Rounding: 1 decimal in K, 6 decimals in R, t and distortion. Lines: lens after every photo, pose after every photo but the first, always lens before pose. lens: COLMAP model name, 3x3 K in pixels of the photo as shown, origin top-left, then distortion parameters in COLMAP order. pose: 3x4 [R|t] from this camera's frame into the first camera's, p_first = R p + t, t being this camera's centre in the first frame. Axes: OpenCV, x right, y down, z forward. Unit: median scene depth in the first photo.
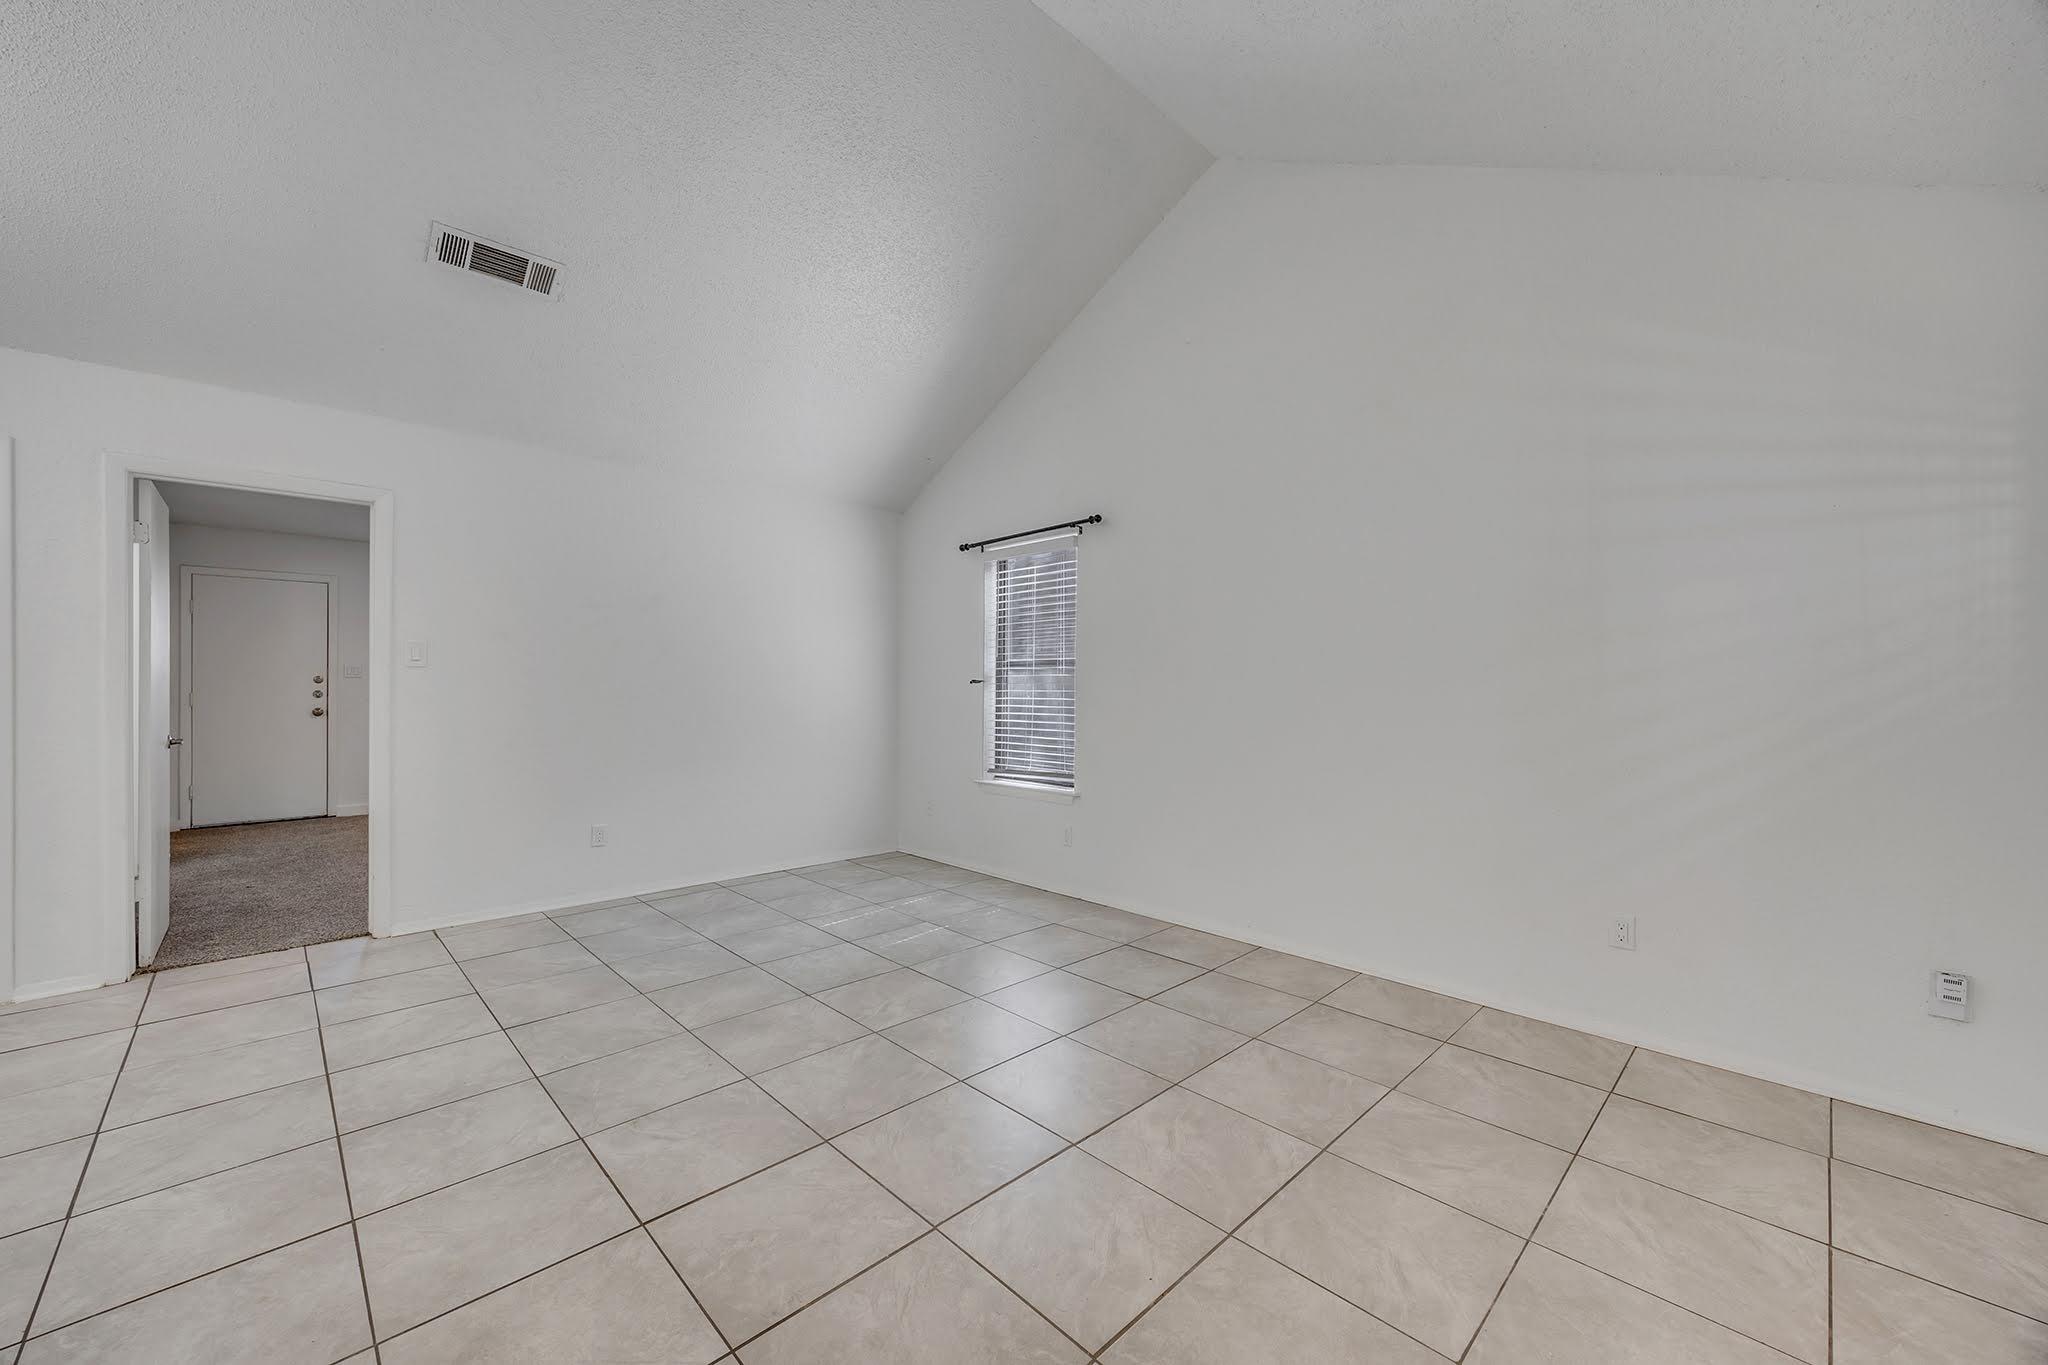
lens RADIAL K [[799.8, 0, 1042.8], [0, 799.8, 685.7], [0, 0, 1]] dist [0.014796, 0.000011]
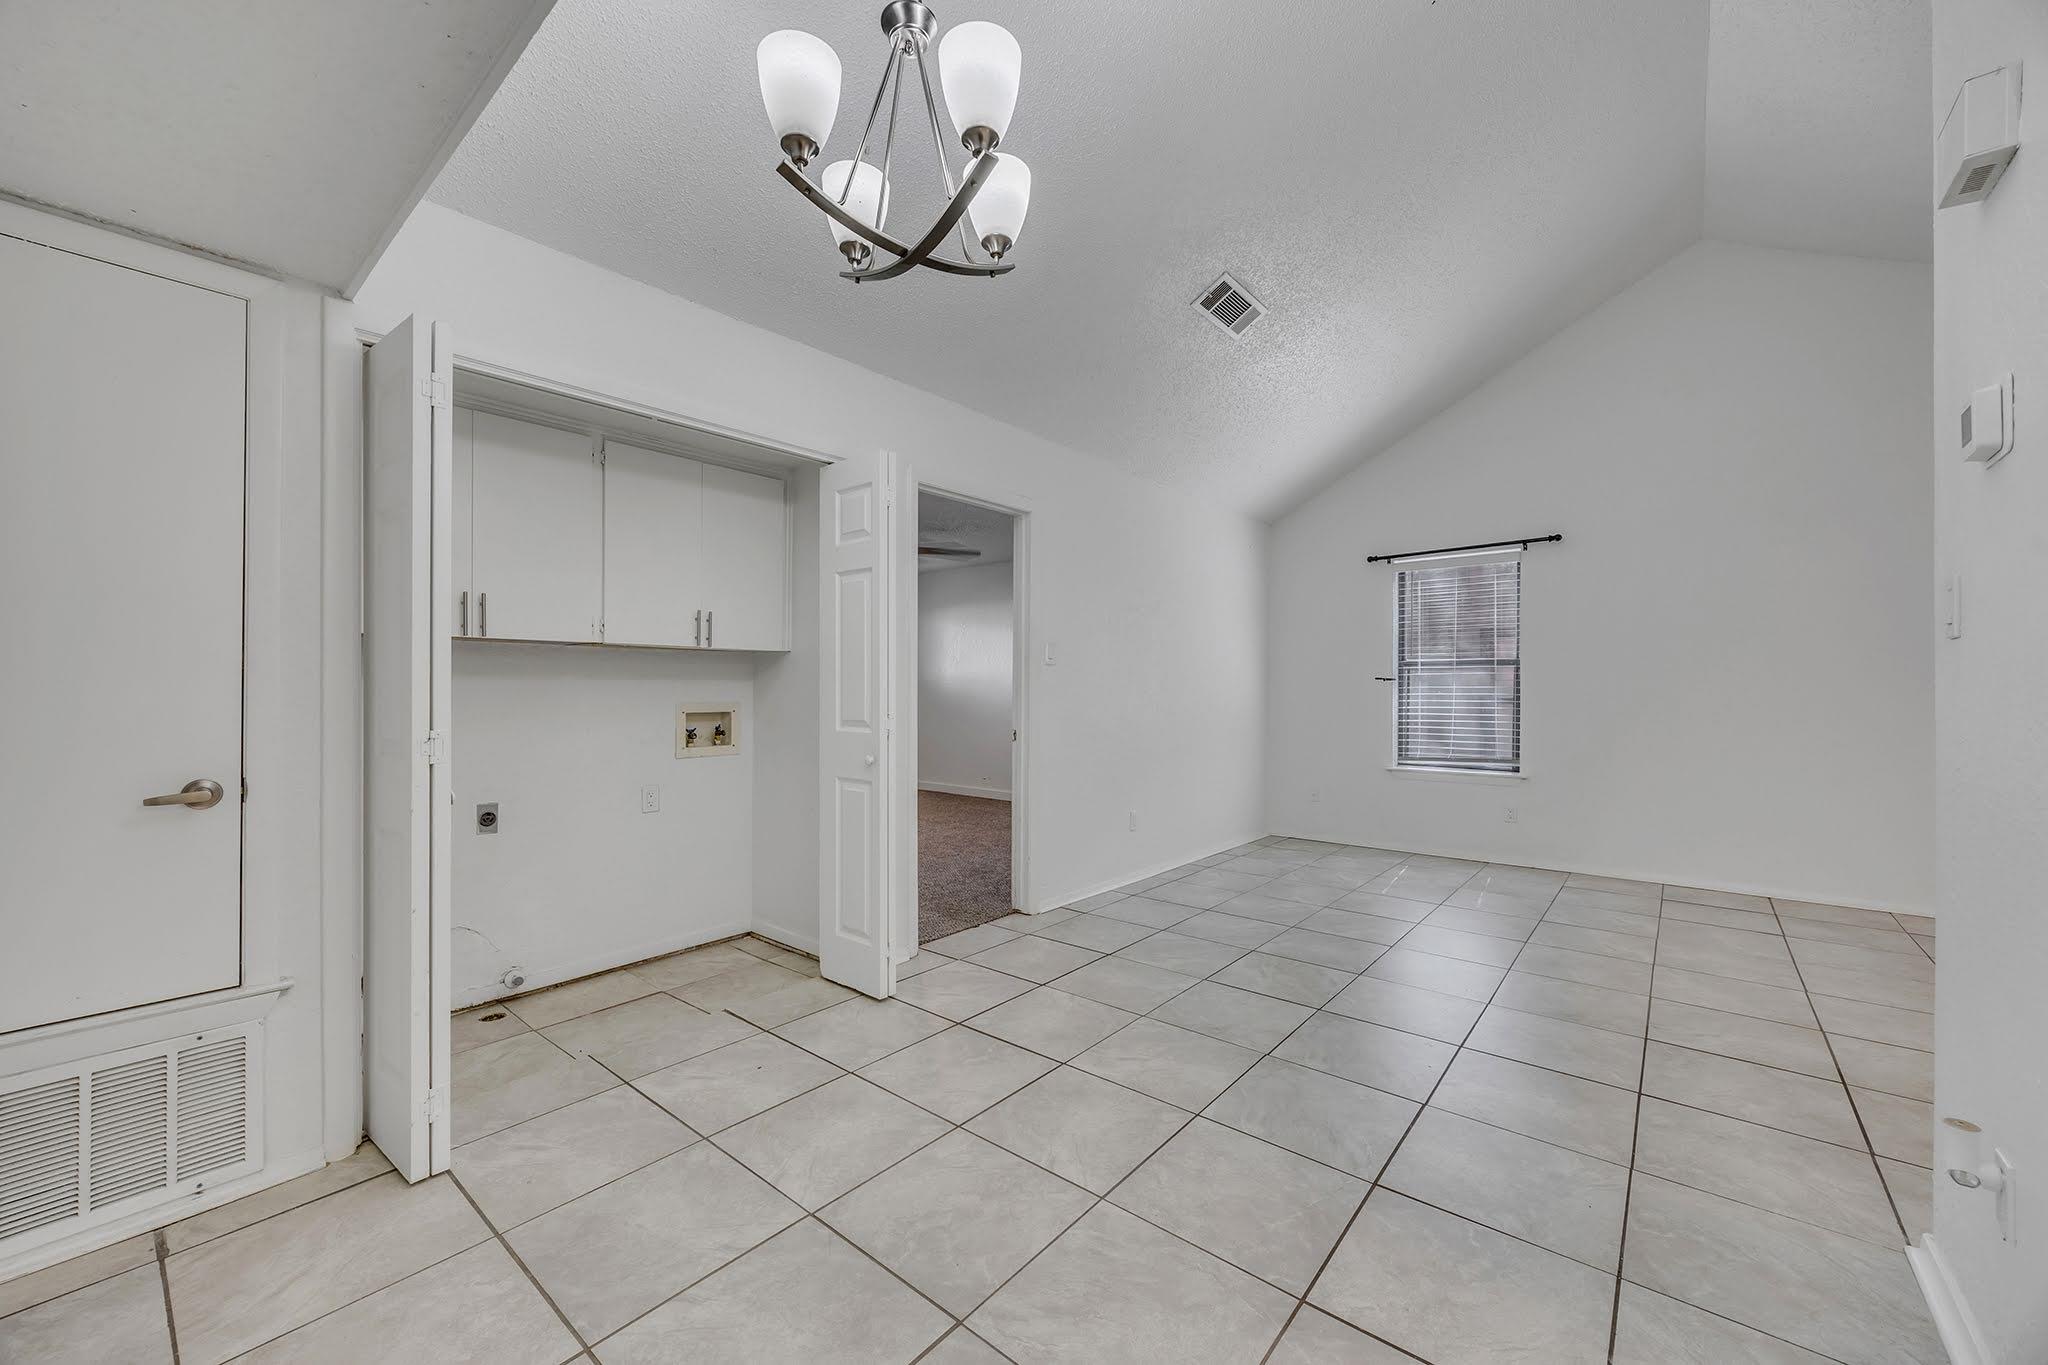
lens RADIAL K [[788.5, 0, 1029.9], [0, 788.5, 688.3], [0, 0, 1]] dist [-0.000486, -0.000041]
pose [[0.994992, -0.005690, 0.099797, -0.701828], [0.005845, 0.999982, -0.001259, 0.005626], [-0.099788, 0.001836, 0.995007, -0.052419]]
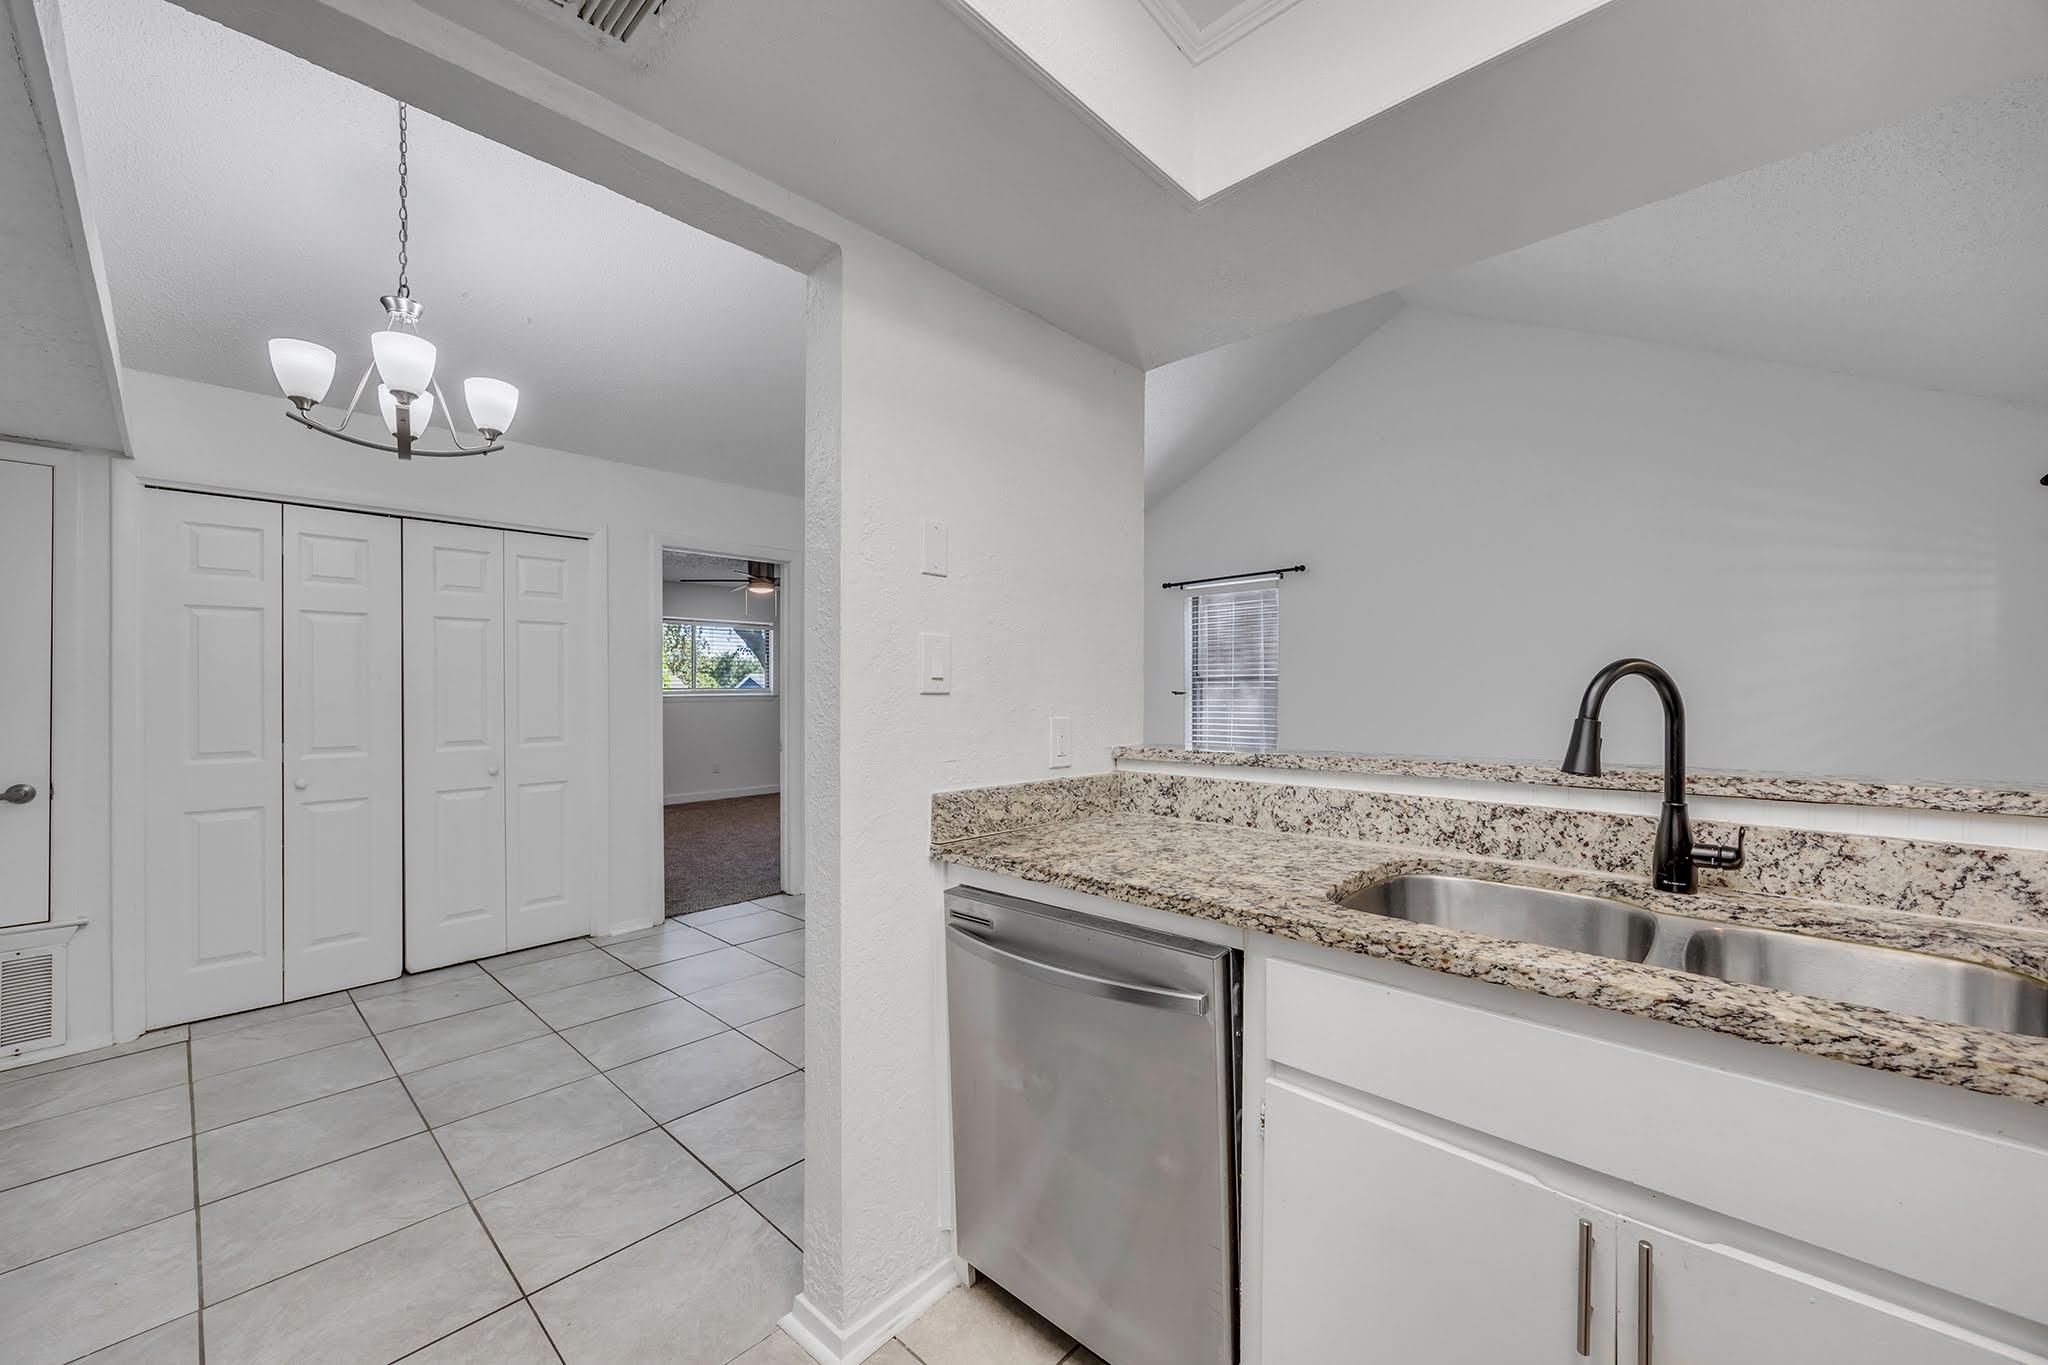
lens RADIAL K [[788.5, 0, 1029.9], [0, 788.5, 688.3], [0, 0, 1]] dist [-0.000486, -0.000041]
pose [[0.998680, -0.010933, 0.050195, -0.384814], [0.011097, 0.999934, -0.003000, -0.012048], [-0.050159, 0.003553, 0.998735, -0.229904]]
